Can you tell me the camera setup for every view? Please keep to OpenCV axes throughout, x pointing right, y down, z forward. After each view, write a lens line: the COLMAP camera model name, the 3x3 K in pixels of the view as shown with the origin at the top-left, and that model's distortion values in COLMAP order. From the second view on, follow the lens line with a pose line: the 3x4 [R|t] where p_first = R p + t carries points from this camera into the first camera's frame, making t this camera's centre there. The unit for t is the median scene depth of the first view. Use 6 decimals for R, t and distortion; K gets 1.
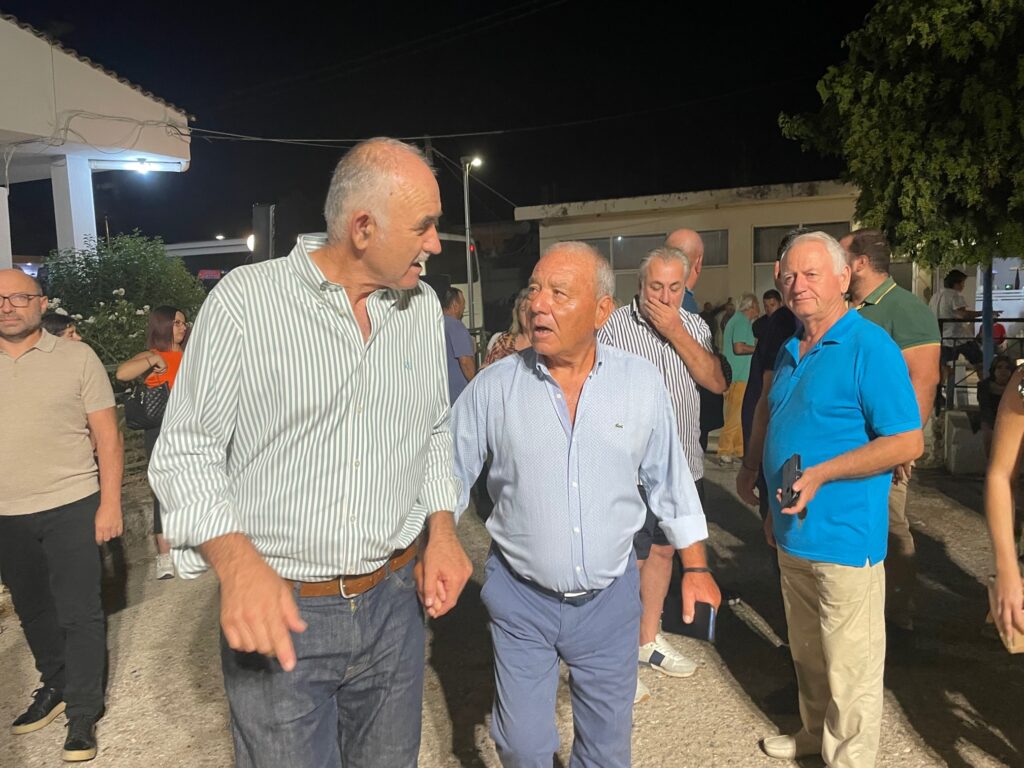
lens RADIAL K [[808.8, 0, 512.0], [0, 808.8, 384.0], [0, 0, 1]] dist [0.042399, -0.086190]
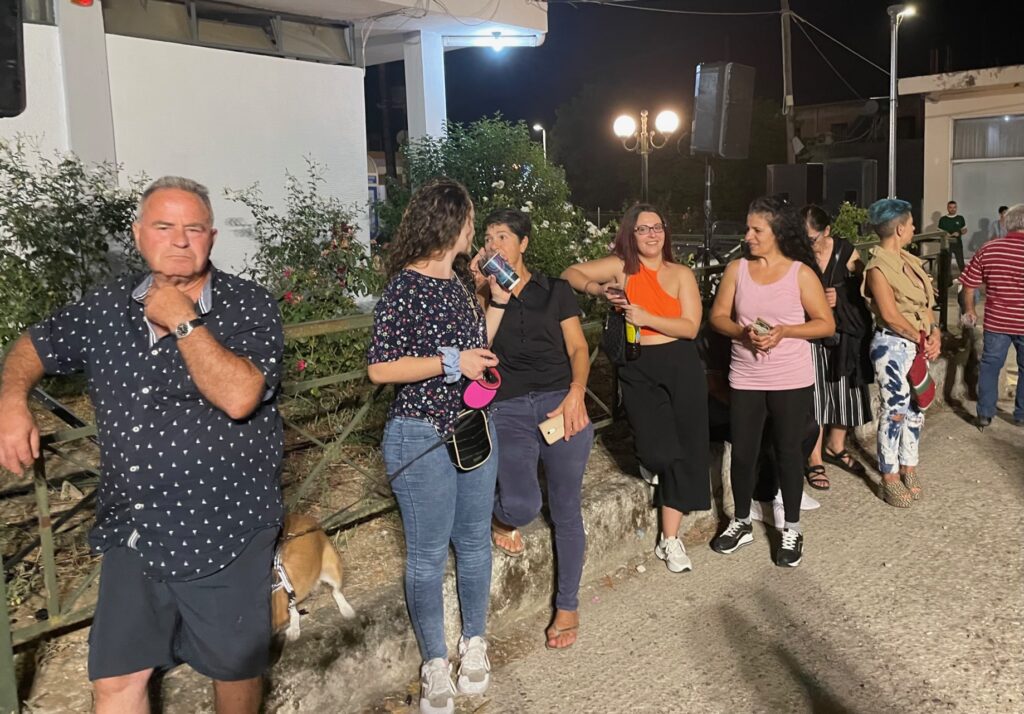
lens RADIAL K [[898.9, 0, 515.5], [0, 898.9, 296.8], [0, 0, 1]] dist [0.012927, -0.011724]
pose [[0.945638, 0.039328, -0.322836, -0.085832], [-0.036602, 0.999225, 0.014512, -0.006616], [0.323156, -0.001907, 0.946344, 0.070669]]
